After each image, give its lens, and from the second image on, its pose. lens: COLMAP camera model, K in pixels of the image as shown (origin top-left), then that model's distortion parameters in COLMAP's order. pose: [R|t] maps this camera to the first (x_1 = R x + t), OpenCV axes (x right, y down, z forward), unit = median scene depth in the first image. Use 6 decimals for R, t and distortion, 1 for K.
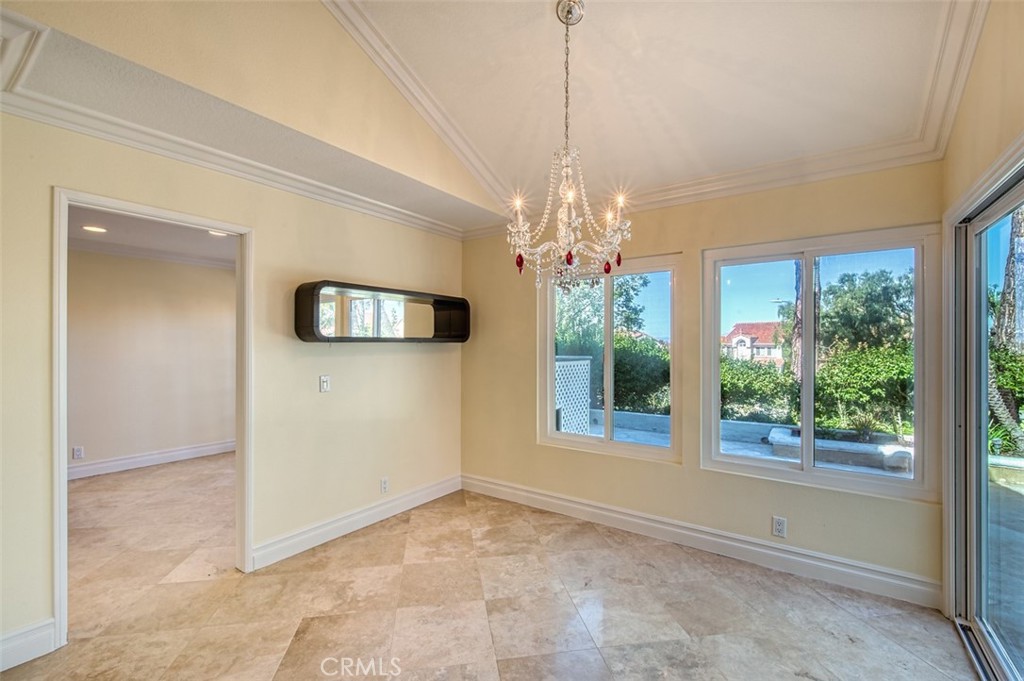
lens RADIAL K [[444.4, 0, 512.7], [0, 444.4, 347.1], [0, 0, 1]] dist [-0.002173, -0.000150]
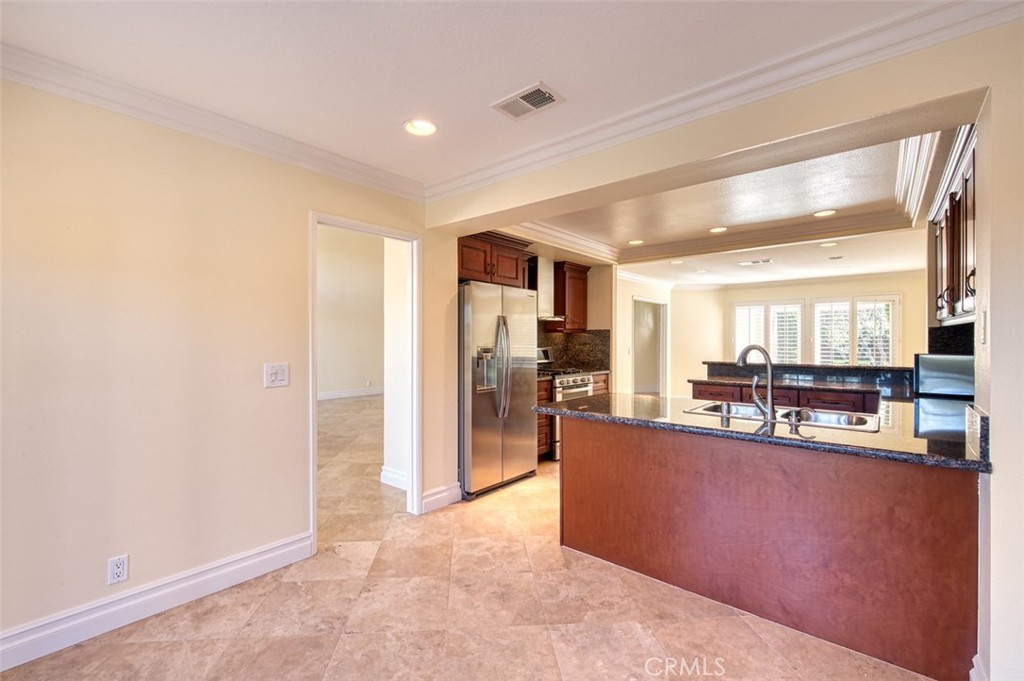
lens RADIAL K [[444.4, 0, 510.1], [0, 444.4, 340.5], [0, 0, 1]] dist [-0.002173, -0.000150]
pose [[-0.996757, -0.000332, 0.080470, -1.068314], [-0.000049, 0.999994, 0.003525, 0.012430], [-0.080470, 0.003509, -0.996751, 1.842076]]
